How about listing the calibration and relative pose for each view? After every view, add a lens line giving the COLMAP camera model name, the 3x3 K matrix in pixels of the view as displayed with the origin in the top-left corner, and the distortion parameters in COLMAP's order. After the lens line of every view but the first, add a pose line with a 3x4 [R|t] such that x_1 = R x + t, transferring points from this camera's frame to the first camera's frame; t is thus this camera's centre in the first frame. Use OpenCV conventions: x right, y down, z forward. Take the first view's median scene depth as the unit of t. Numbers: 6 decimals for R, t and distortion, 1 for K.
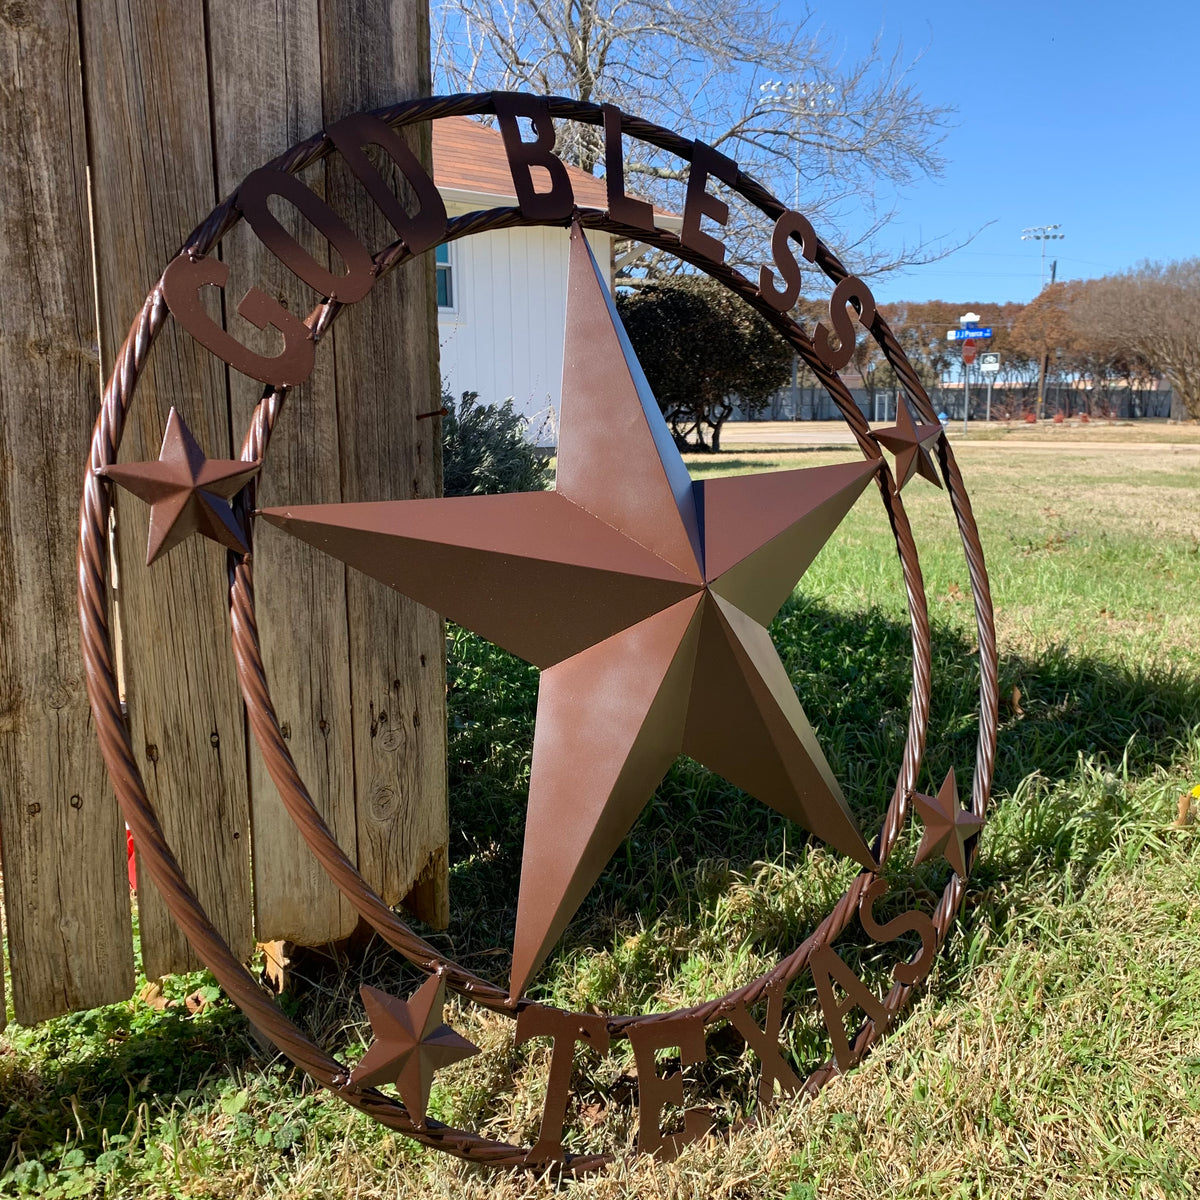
lens RADIAL K [[1164.4, 0, 593.9], [0, 1164.4, 612.9], [0, 0, 1]] dist [0.003926, 0.000000]
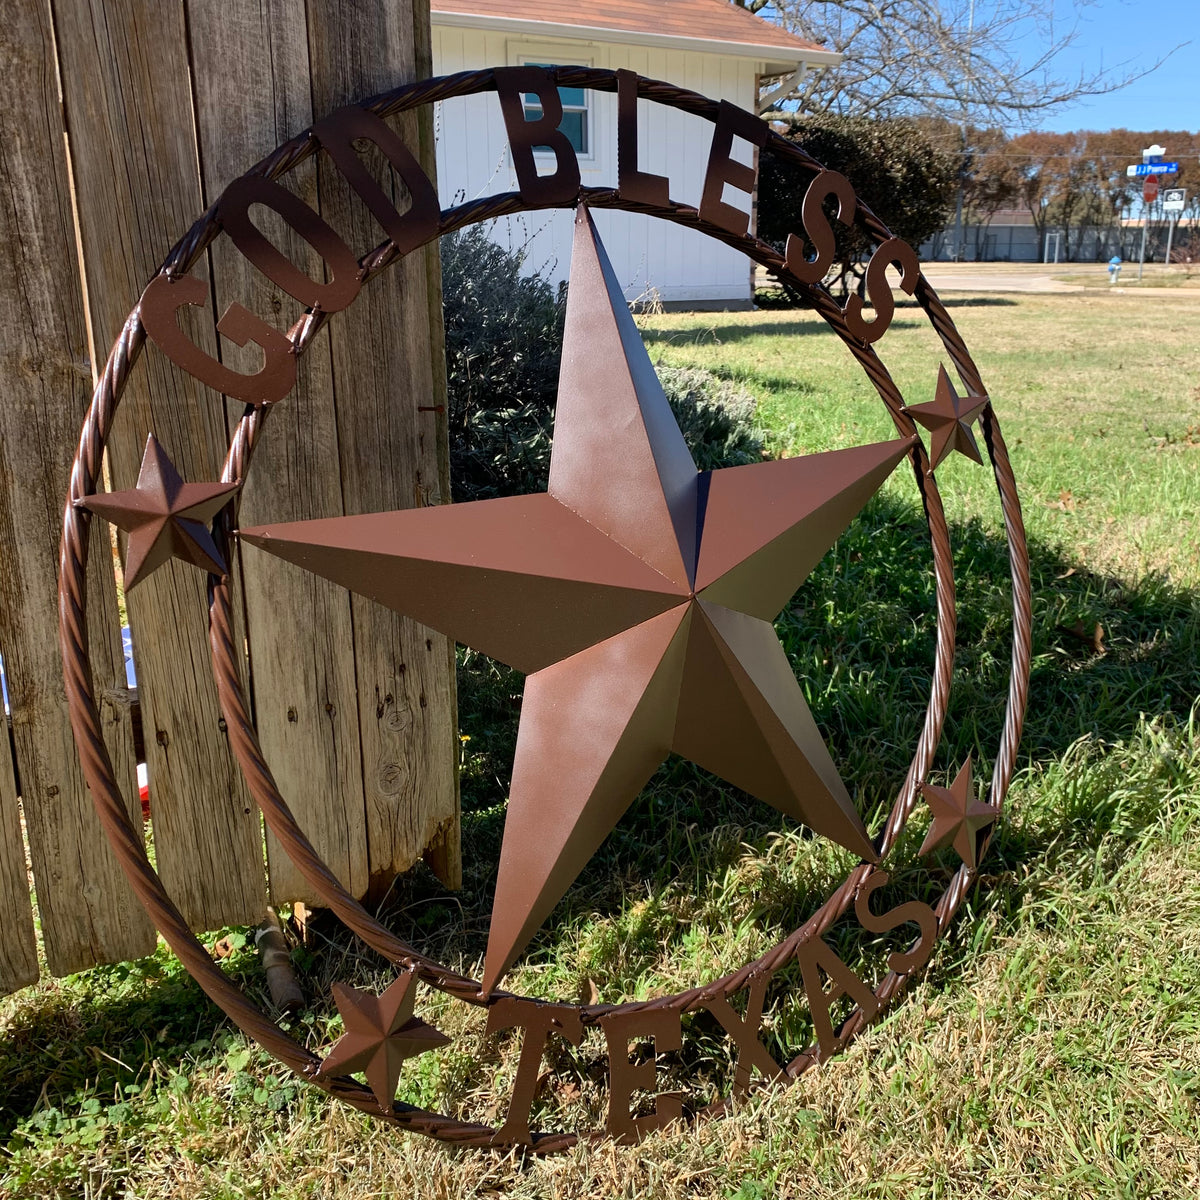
lens RADIAL K [[1164.4, 0, 601.1], [0, 1164.4, 602.4], [0, 0, 1]] dist [0.003926, 0.000000]
pose [[0.993373, 0.033635, -0.109902, 0.118771], [-0.020176, 0.992404, 0.121358, -0.127507], [0.113149, -0.118337, 0.986506, 0.012276]]
